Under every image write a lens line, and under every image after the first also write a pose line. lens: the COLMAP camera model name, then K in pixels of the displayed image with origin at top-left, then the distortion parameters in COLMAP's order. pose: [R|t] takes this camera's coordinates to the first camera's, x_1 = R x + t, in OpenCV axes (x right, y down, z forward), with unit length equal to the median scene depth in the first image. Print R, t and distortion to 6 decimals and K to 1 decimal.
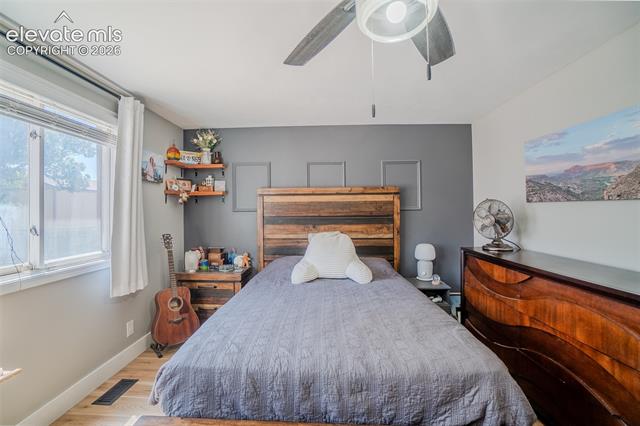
lens RADIAL K [[280.7, 0, 310.8], [0, 280.7, 209.2], [0, 0, 1]] dist [-0.064964, 0.021297]
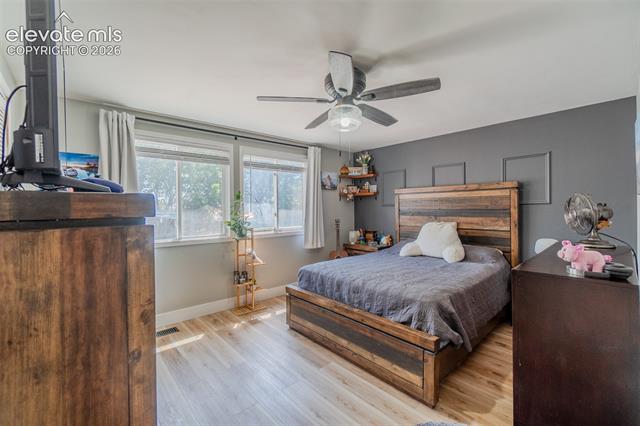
lens RADIAL K [[277.1, 0, 313.3], [0, 277.1, 208.7], [0, 0, 1]] dist [-0.014266, -0.000097]
pose [[0.689872, 0.004286, -0.723918, 0.534154], [0.011398, 0.999794, 0.016781, -0.005010], [0.723841, -0.019828, 0.689681, -0.249299]]
